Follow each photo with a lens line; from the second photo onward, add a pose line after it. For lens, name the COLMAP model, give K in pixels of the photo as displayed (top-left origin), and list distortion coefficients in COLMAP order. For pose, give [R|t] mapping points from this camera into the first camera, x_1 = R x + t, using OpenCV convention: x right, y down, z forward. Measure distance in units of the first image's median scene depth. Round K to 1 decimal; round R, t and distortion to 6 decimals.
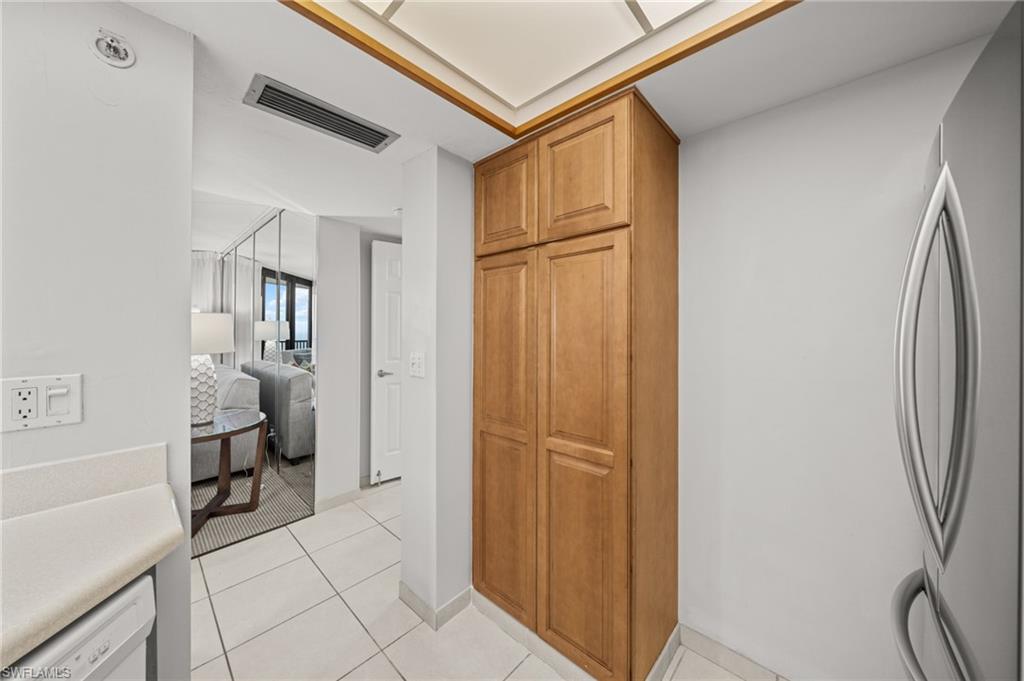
lens RADIAL K [[339.2, 0, 511.5], [0, 339.2, 331.7], [0, 0, 1]] dist [0.001065, 0.000079]
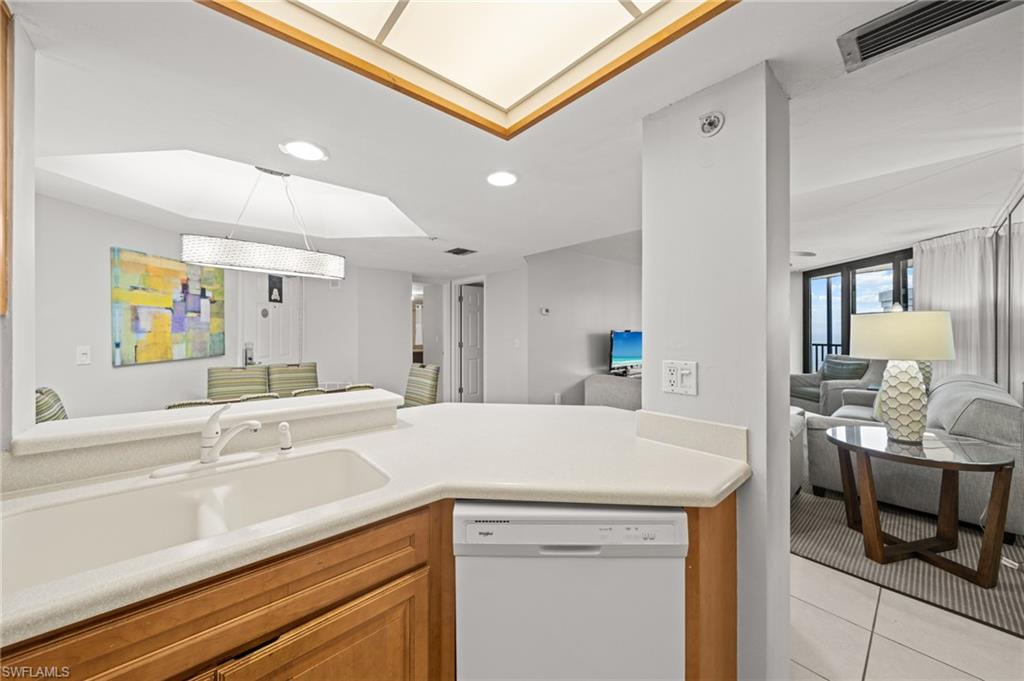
lens RADIAL K [[365.1, 0, 511.7], [0, 365.1, 332.1], [0, 0, 1]] dist [-0.000190, -0.000038]
pose [[-0.126603, -0.003891, -0.991946, 0.127352], [-0.000911, 0.999992, -0.003806, 0.000577], [0.991953, 0.000422, -0.126605, 0.135671]]
